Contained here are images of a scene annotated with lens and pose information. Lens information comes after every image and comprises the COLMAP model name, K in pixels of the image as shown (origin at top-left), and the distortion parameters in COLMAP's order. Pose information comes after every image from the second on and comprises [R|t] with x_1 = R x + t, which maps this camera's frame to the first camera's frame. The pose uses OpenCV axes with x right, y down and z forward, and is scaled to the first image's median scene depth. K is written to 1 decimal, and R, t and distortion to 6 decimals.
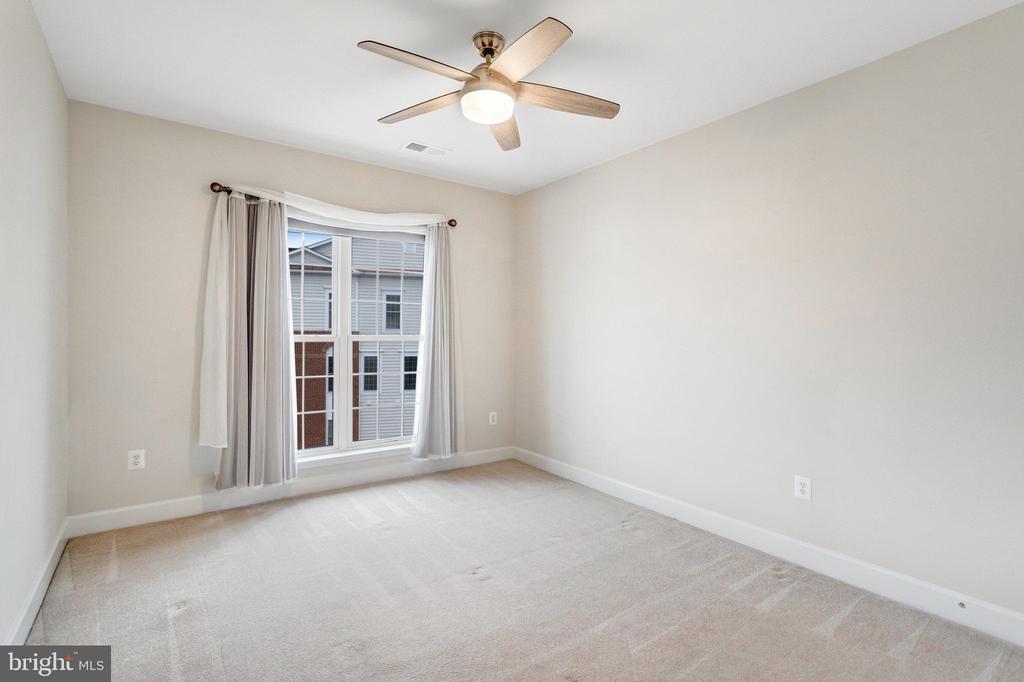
lens RADIAL K [[490.2, 0, 514.1], [0, 490.2, 332.9], [0, 0, 1]] dist [0.004253, 0.000200]
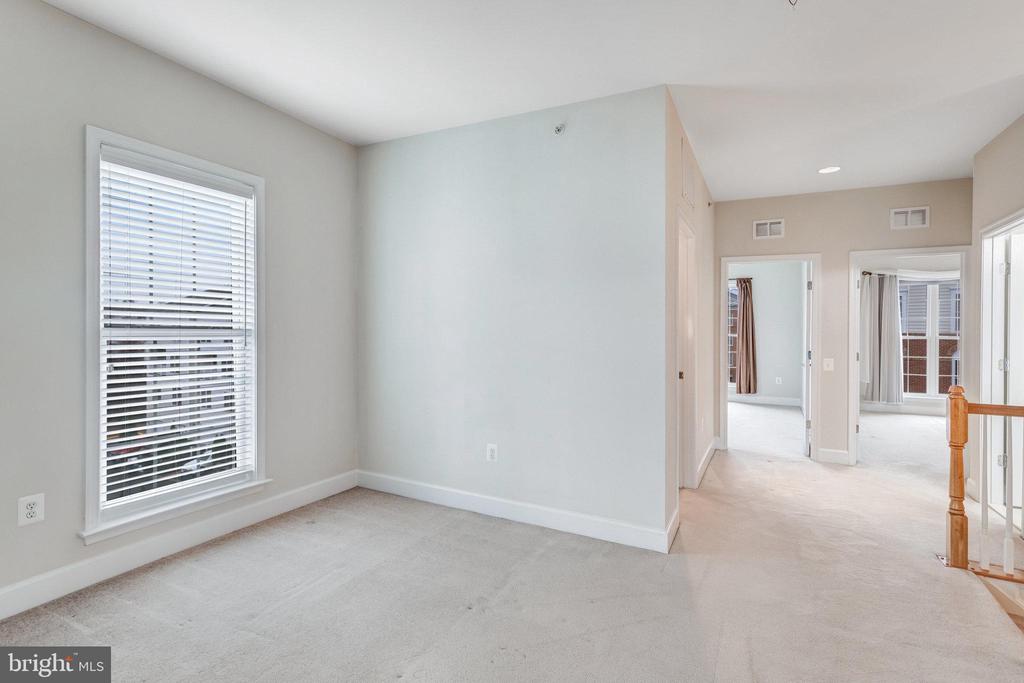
lens RADIAL K [[490.2, 0, 512.4], [0, 490.2, 333.7], [0, 0, 1]] dist [0.004253, 0.000200]
pose [[0.459579, -0.000425, -0.888137, 0.633144], [-0.004183, 0.999988, -0.002642, 0.009983], [0.888127, 0.004929, 0.459572, -1.406225]]
